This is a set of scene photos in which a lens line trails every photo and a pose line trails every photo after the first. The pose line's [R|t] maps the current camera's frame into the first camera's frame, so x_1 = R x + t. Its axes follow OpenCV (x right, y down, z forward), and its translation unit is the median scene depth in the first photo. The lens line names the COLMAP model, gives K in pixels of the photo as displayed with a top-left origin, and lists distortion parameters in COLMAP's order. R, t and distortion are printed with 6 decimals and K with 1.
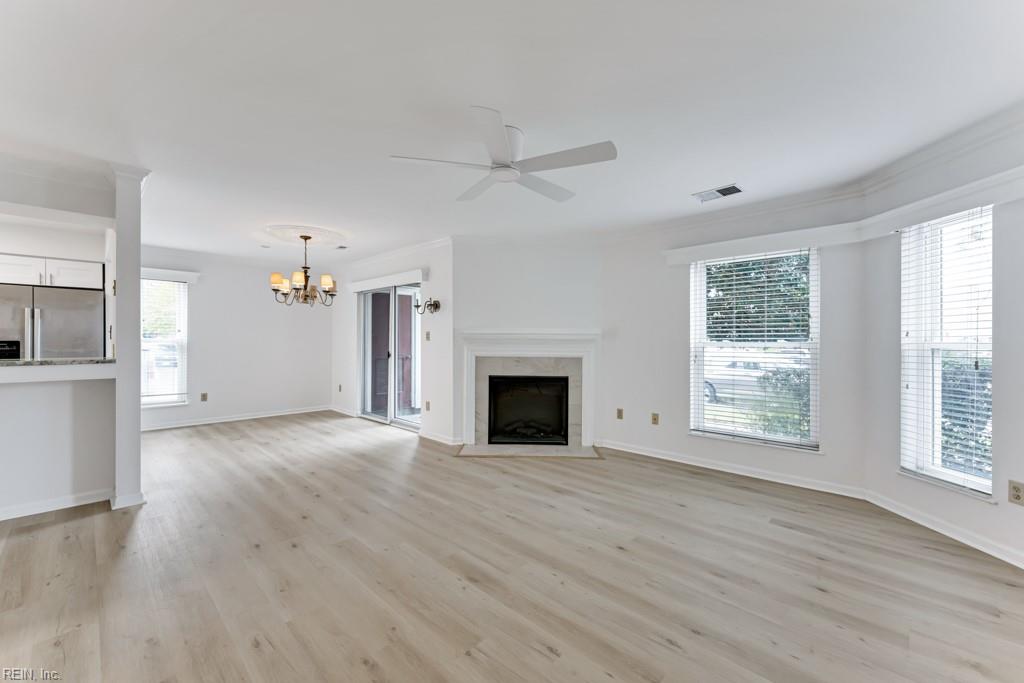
lens RADIAL K [[414.7, 0, 513.9], [0, 414.7, 343.7], [0, 0, 1]] dist [-0.001212, -0.000067]
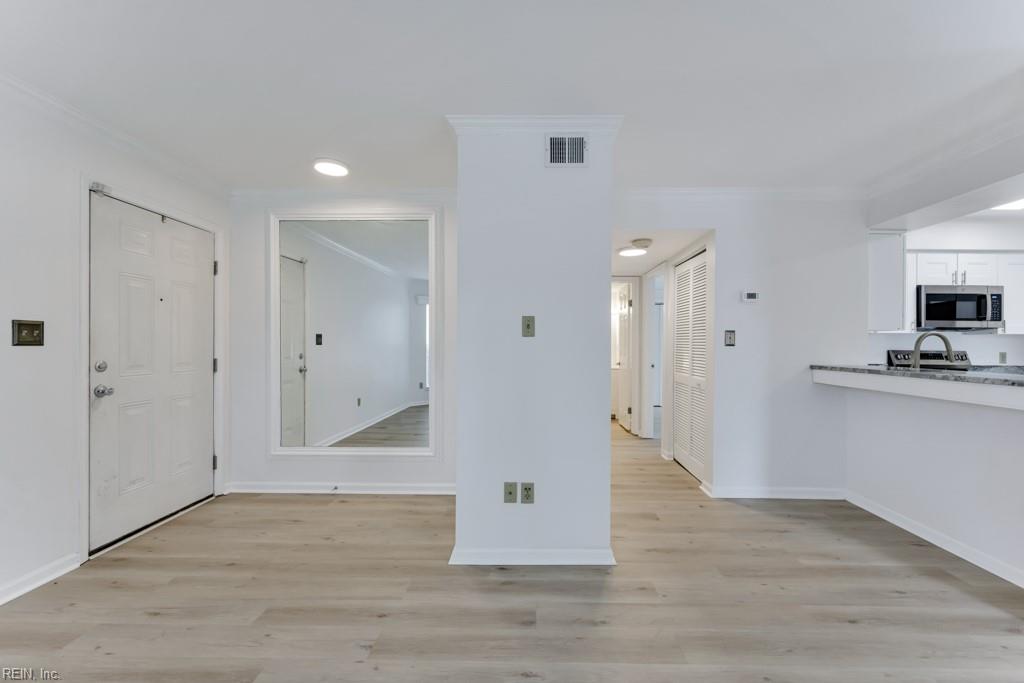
lens RADIAL K [[416.7, 0, 526.8], [0, 416.7, 343.2], [0, 0, 1]] dist [0.000474, -0.000102]
pose [[-0.727720, -0.012591, -0.685759, 0.010357], [-0.013391, 0.999902, -0.004148, -0.003618], [0.685743, 0.006164, -0.727817, 0.617036]]
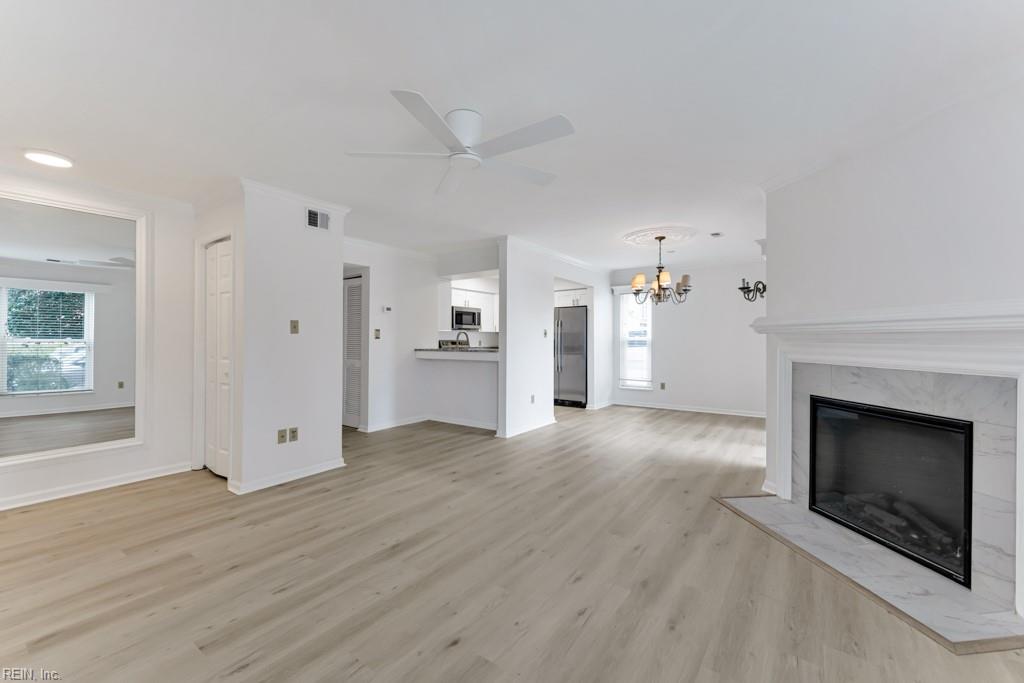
lens RADIAL K [[419.4, 0, 520.9], [0, 419.4, 339.4], [0, 0, 1]] dist [-0.001035, 0.000128]
pose [[0.159434, -0.003057, -0.987204, 0.521646], [-0.002456, 0.999991, -0.003493, -0.000653], [0.987205, 0.002981, 0.159425, 0.544976]]
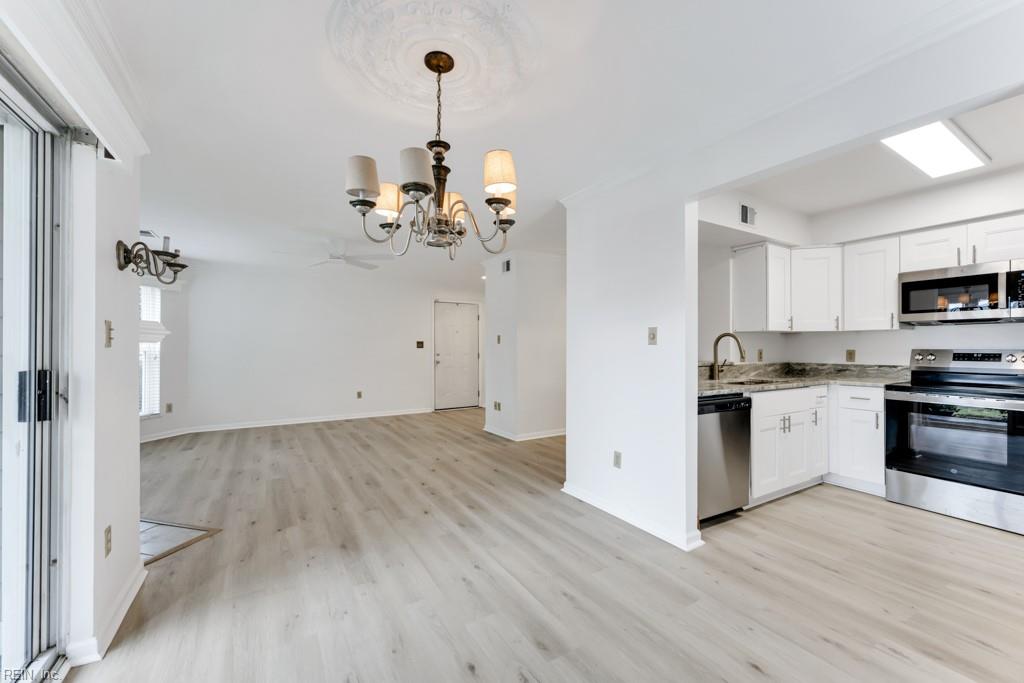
lens RADIAL K [[416.9, 0, 510.2], [0, 416.9, 344.5], [0, 0, 1]] dist [-0.000250, -0.000168]
pose [[-0.963575, -0.001326, 0.267436, -0.728850], [-0.001397, 0.999999, -0.000077, -0.010579], [-0.267436, -0.000448, -0.963576, 1.474010]]
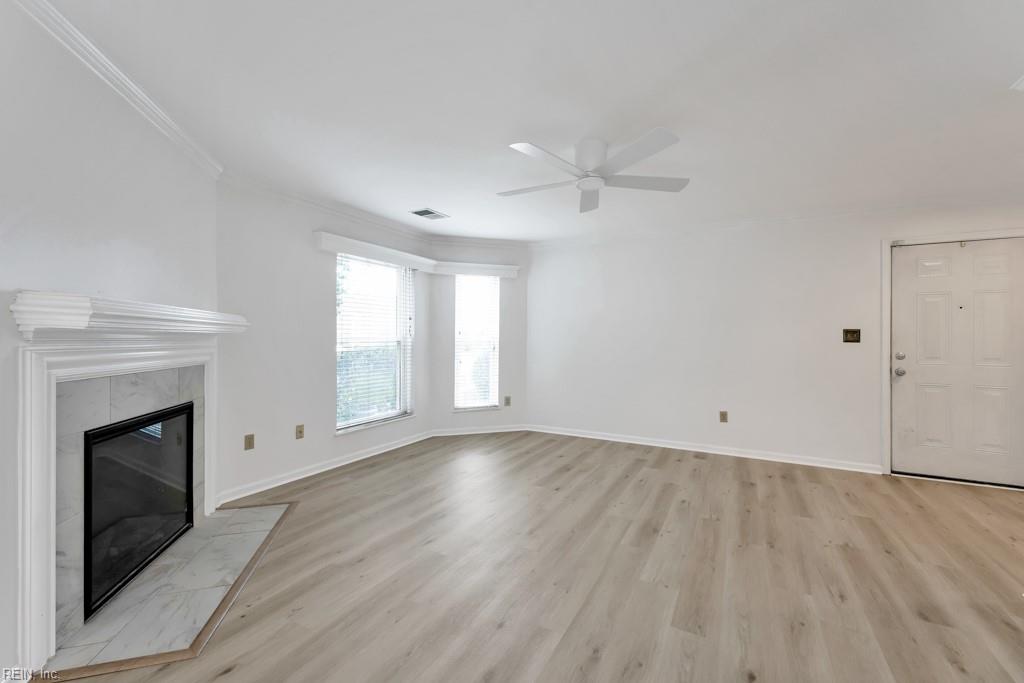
lens RADIAL K [[411.7, 0, 515.9], [0, 411.7, 337.8], [0, 0, 1]] dist [0.001237, 0.000139]
pose [[-0.262746, -0.005351, 0.964850, -0.556555], [-0.002307, 0.999985, 0.004917, -0.007675], [-0.964862, -0.000934, -0.262754, 0.815582]]
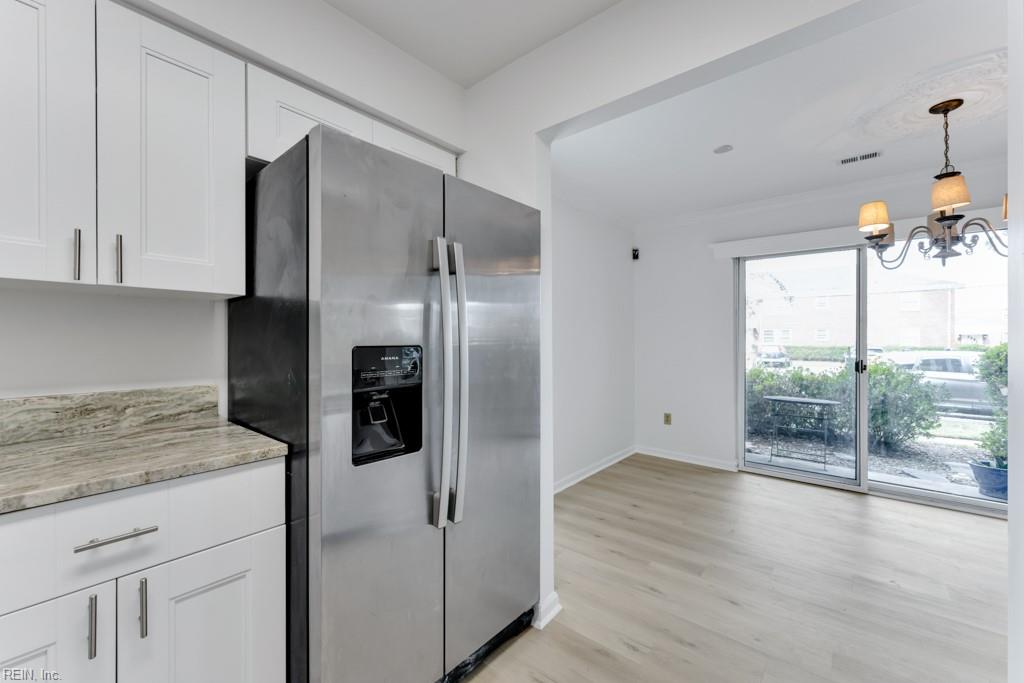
lens RADIAL K [[413.2, 0, 510.5], [0, 413.2, 339.8], [0, 0, 1]] dist [-0.000894, -0.000081]
pose [[0.997835, -0.001253, 0.065750, -1.095940], [0.001607, 0.999985, -0.005325, -0.008567], [-0.065742, 0.005419, 0.997822, 0.658619]]
